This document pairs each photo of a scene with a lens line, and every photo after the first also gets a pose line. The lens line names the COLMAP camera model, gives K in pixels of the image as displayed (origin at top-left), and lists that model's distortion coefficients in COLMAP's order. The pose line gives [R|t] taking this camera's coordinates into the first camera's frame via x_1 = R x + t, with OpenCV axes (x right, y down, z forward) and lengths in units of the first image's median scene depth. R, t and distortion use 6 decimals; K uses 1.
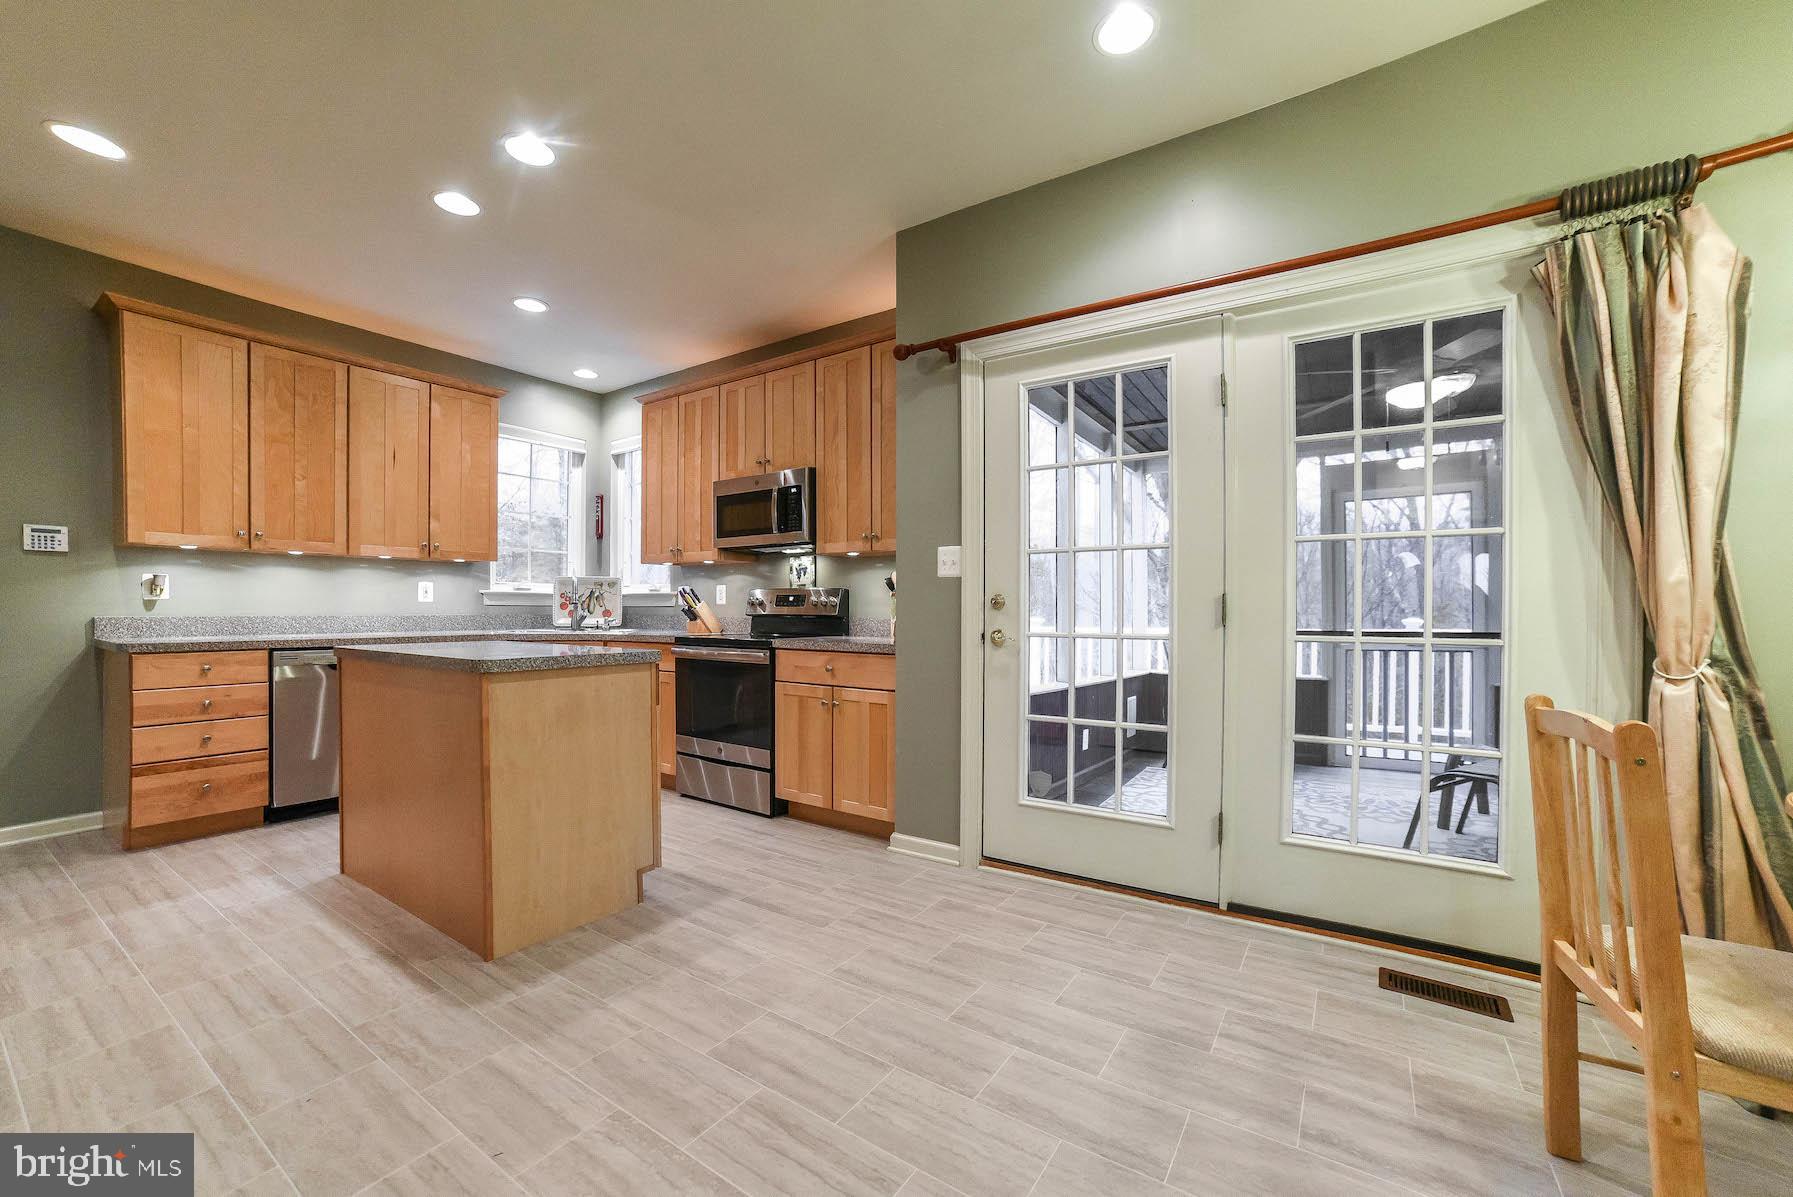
lens RADIAL K [[724.2, 0, 891.1], [0, 724.2, 606.7], [0, 0, 1]] dist [-0.000475, 0.000331]
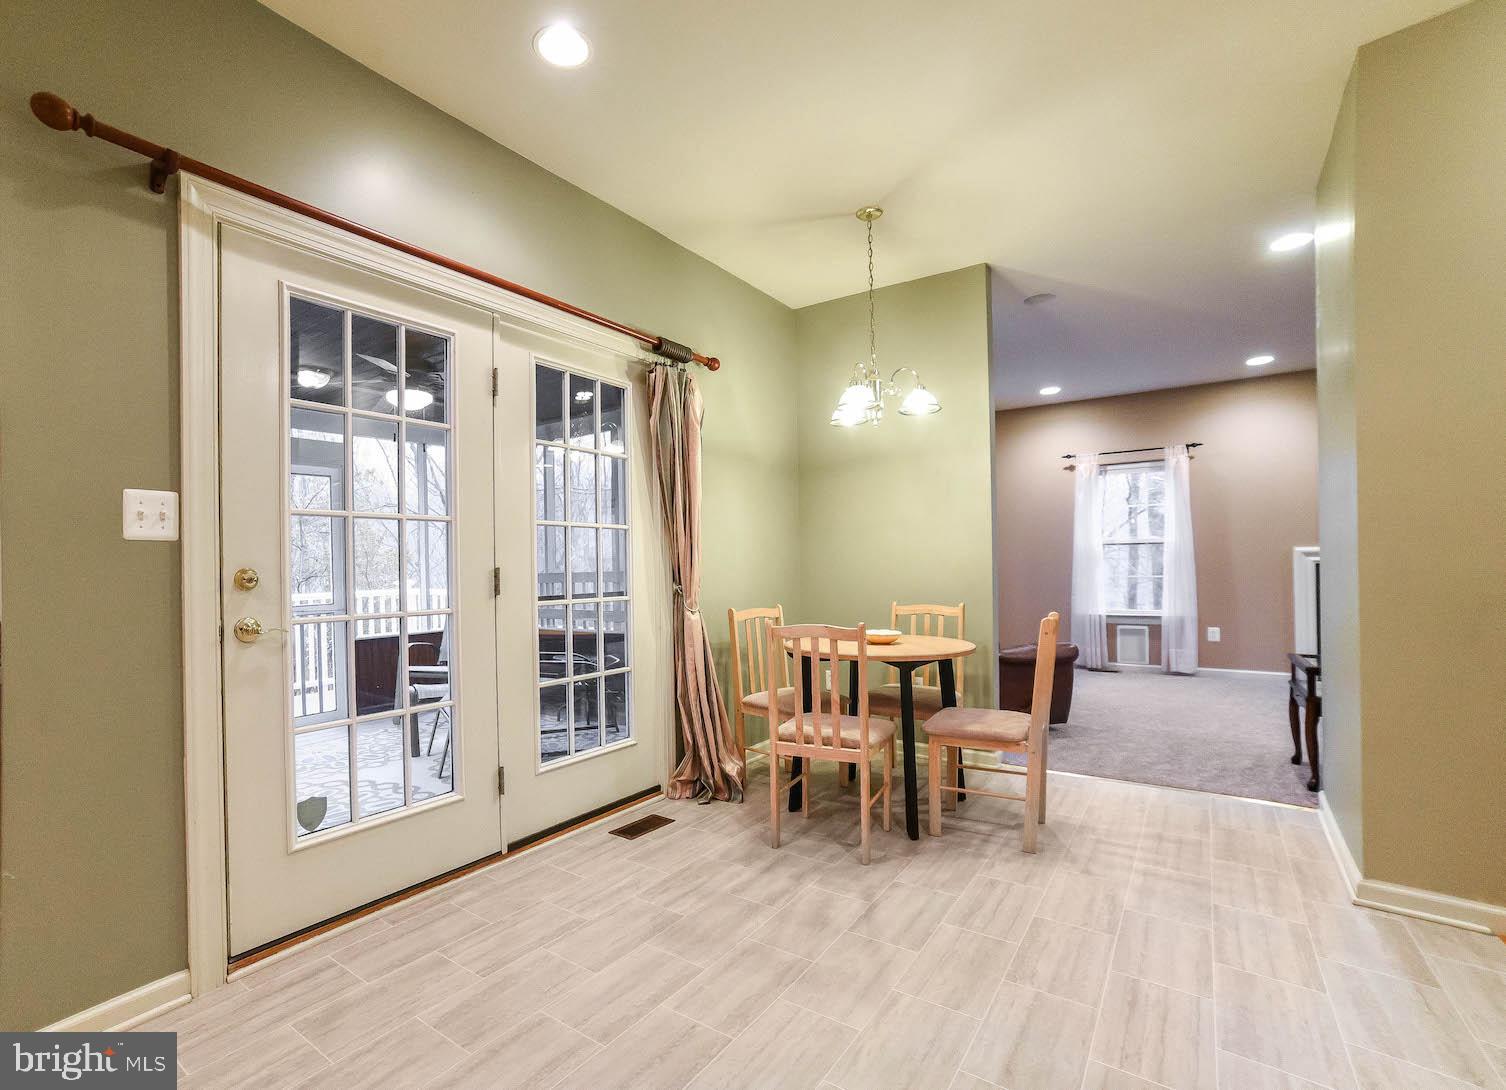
lens RADIAL K [[693.5, 0, 747.6], [0, 693.5, 559.5], [0, 0, 1]] dist [-0.069952, 0.022634]
pose [[0.016055, 0.005787, 0.999854, -0.530099], [0.010218, 0.999930, -0.005952, -0.018785], [-0.999819, 0.010312, 0.015995, 0.561165]]
